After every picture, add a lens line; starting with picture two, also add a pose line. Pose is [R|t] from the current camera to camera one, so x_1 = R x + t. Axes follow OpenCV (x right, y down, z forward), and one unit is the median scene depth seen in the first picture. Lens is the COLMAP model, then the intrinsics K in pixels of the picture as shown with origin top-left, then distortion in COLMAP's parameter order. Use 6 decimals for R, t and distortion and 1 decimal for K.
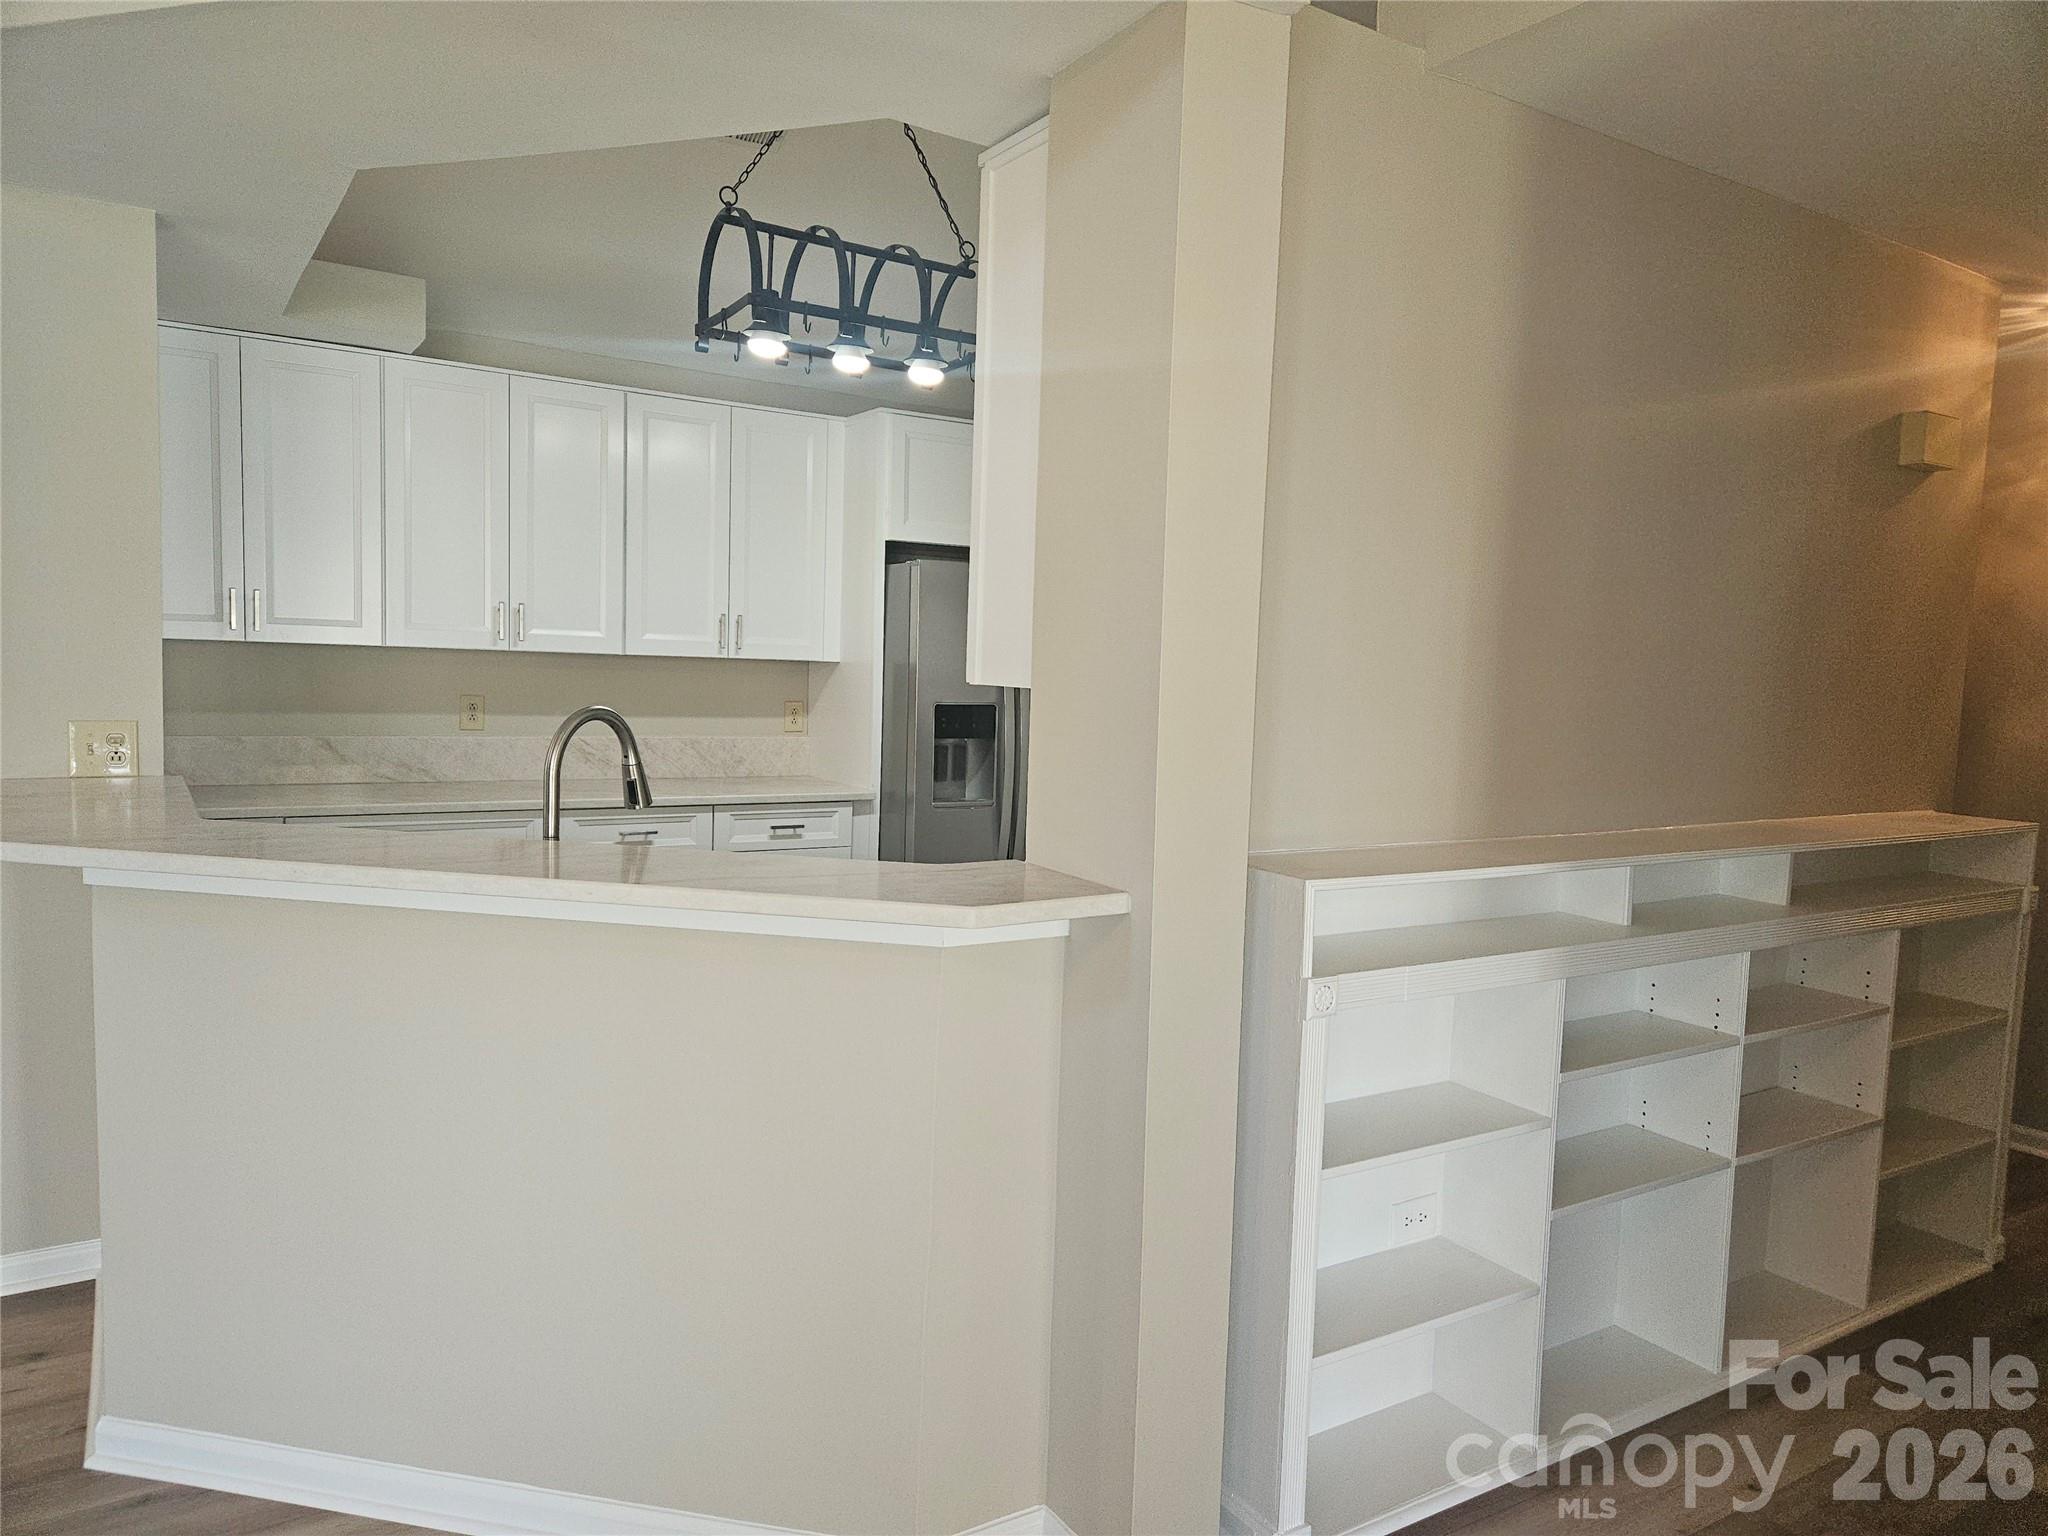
lens RADIAL K [[1367.7, 0, 1028.3], [0, 1367.7, 759.3], [0, 0, 1]] dist [0.064699, 0.000691]
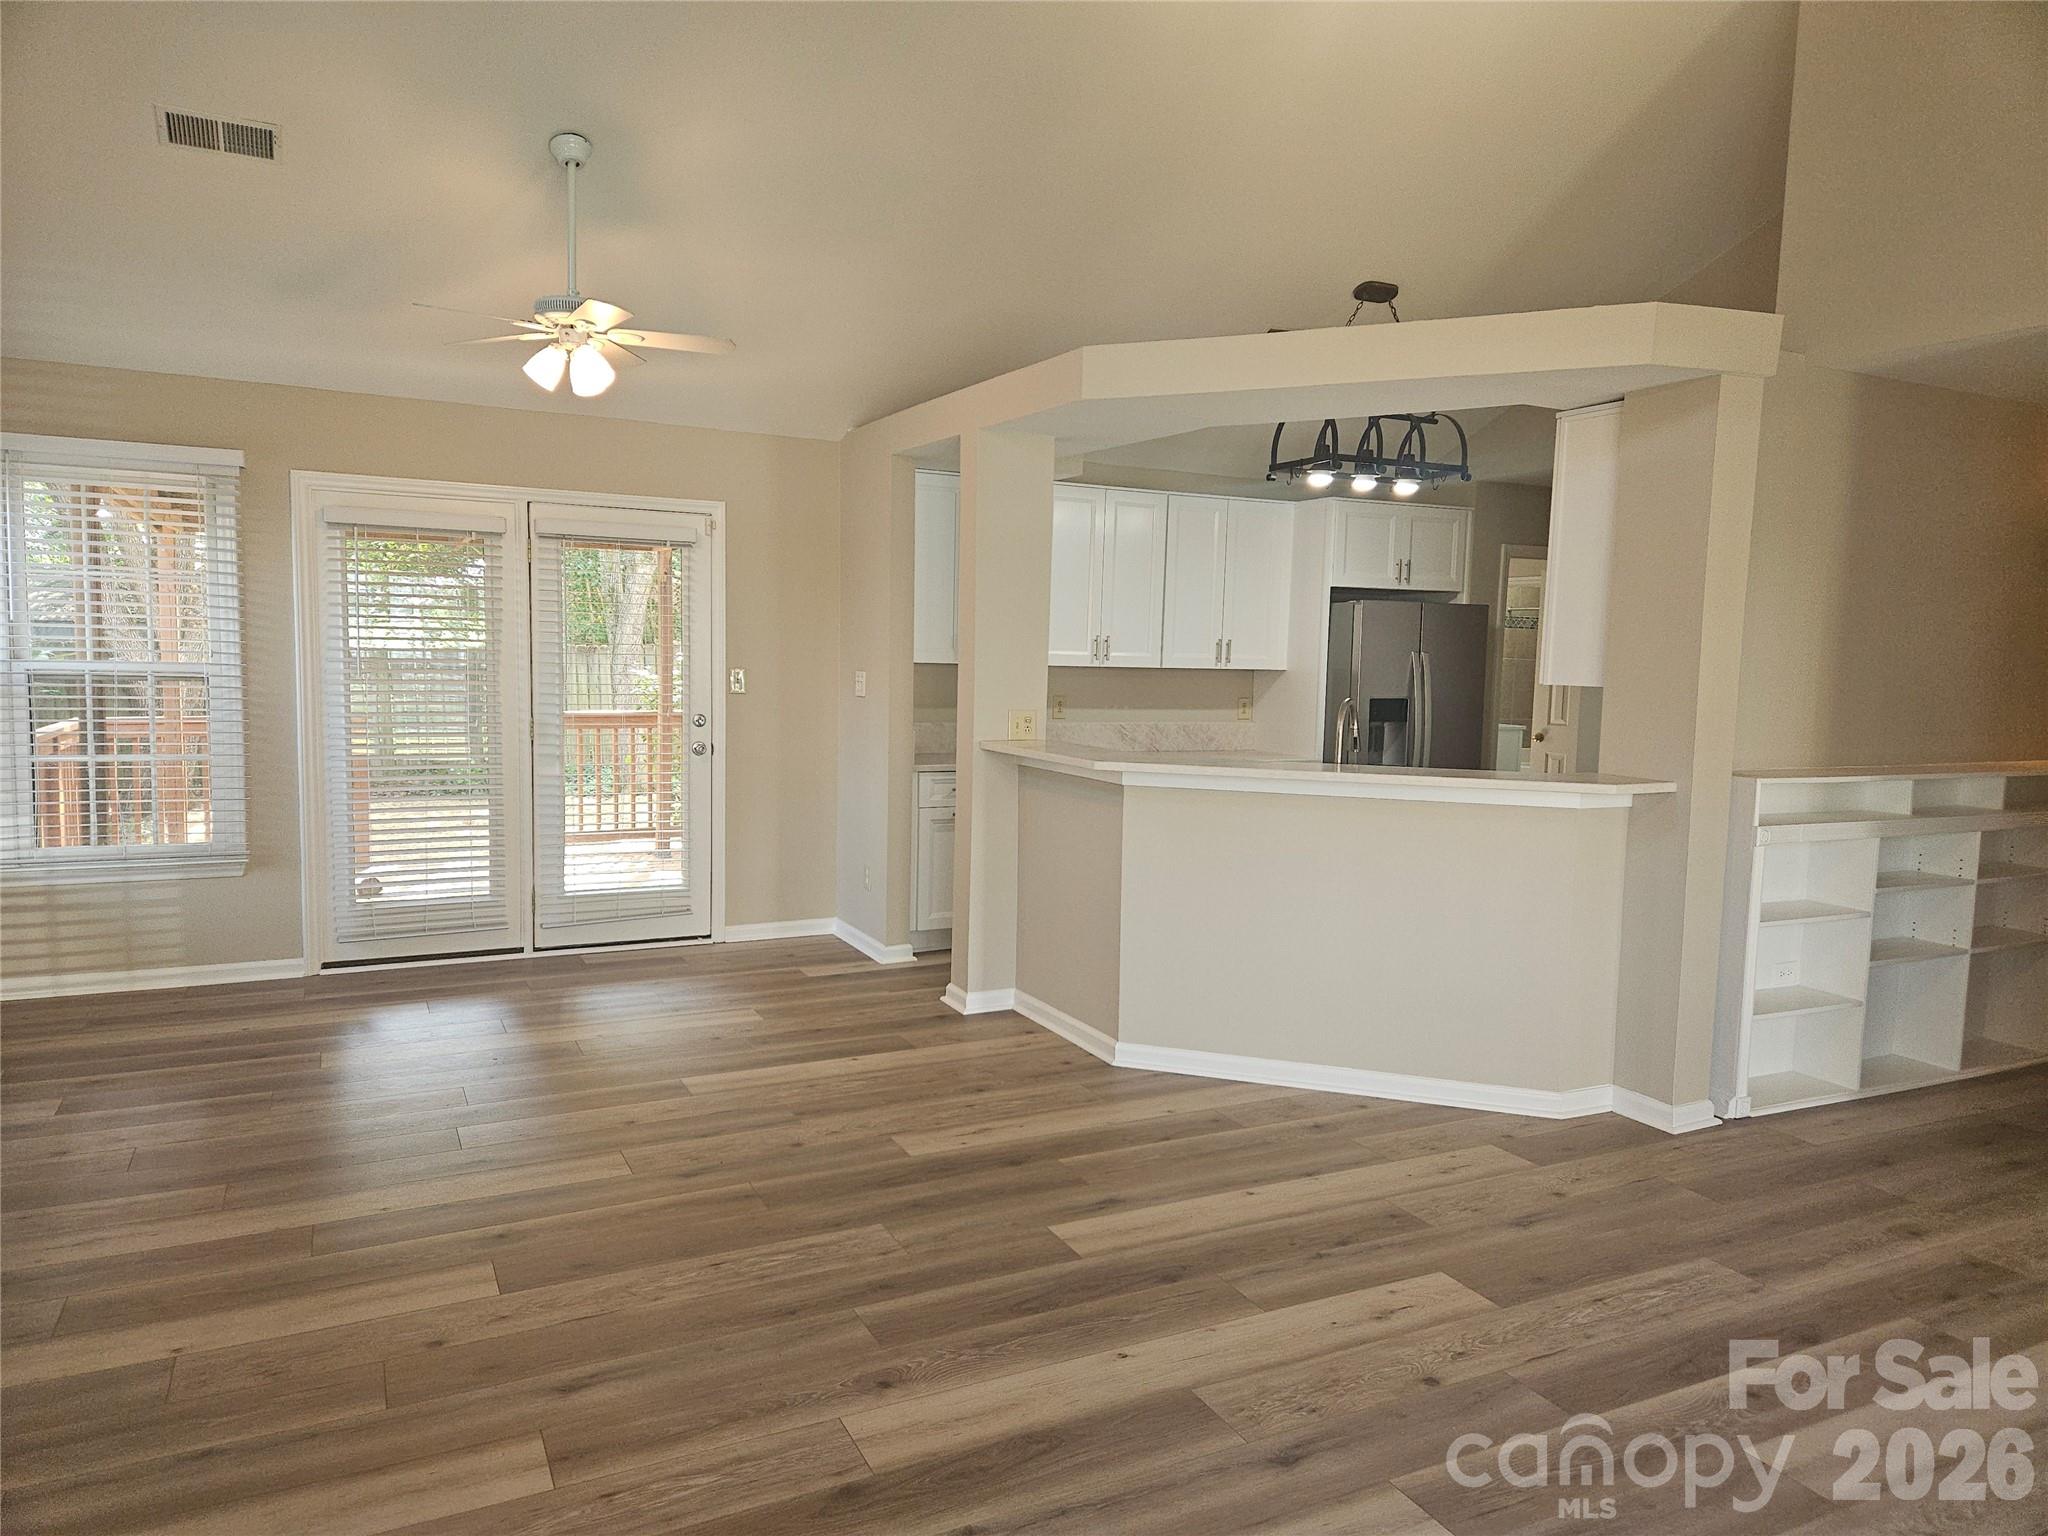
lens RADIAL K [[1361.3, 0, 1024.0], [0, 1361.3, 768.0], [0, 0, 1]] dist [0.045911, 0.000812]
pose [[0.995417, -0.003932, -0.095550, -0.500214], [0.004645, 0.999963, 0.007241, 0.037064], [0.095518, -0.007652, 0.995398, -0.835503]]
